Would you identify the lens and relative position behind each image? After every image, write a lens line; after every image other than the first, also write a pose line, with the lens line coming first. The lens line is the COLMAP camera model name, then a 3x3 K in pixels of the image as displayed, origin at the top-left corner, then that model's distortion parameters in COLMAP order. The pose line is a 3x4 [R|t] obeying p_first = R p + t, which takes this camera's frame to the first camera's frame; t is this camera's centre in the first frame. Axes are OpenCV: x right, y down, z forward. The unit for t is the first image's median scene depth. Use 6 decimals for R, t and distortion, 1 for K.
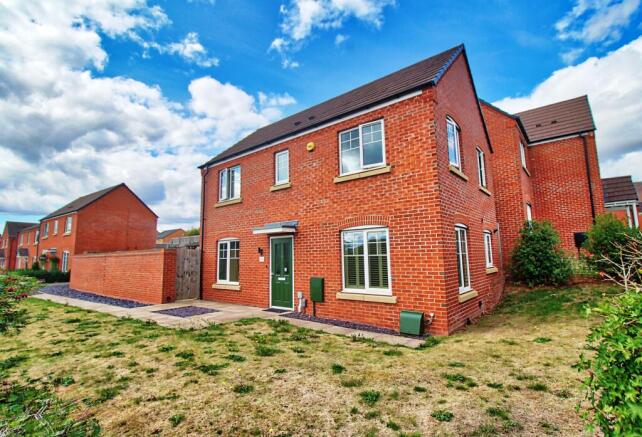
lens RADIAL K [[317.4, 0, 323.0], [0, 317.4, 214.7], [0, 0, 1]] dist [-0.016977, -0.000263]
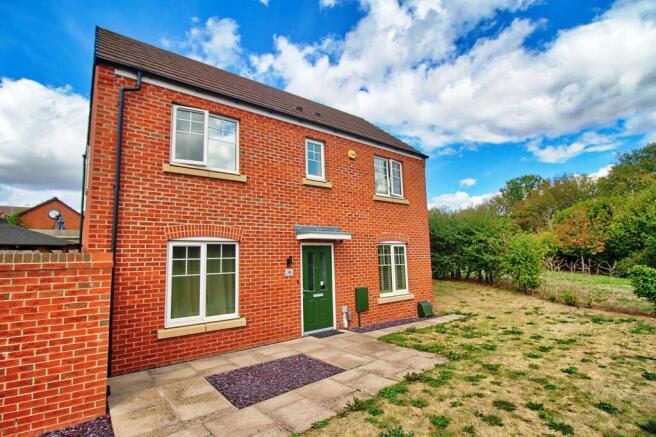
lens RADIAL K [[315.2, 0, 327.3], [0, 315.2, 219.5], [0, 0, 1]] dist [-0.006659, -0.001167]
pose [[0.219821, 0.132331, 0.966523, -0.945933], [-0.109451, 0.987847, -0.110357, 0.096932], [-0.969381, -0.081528, 0.231633, 0.808817]]
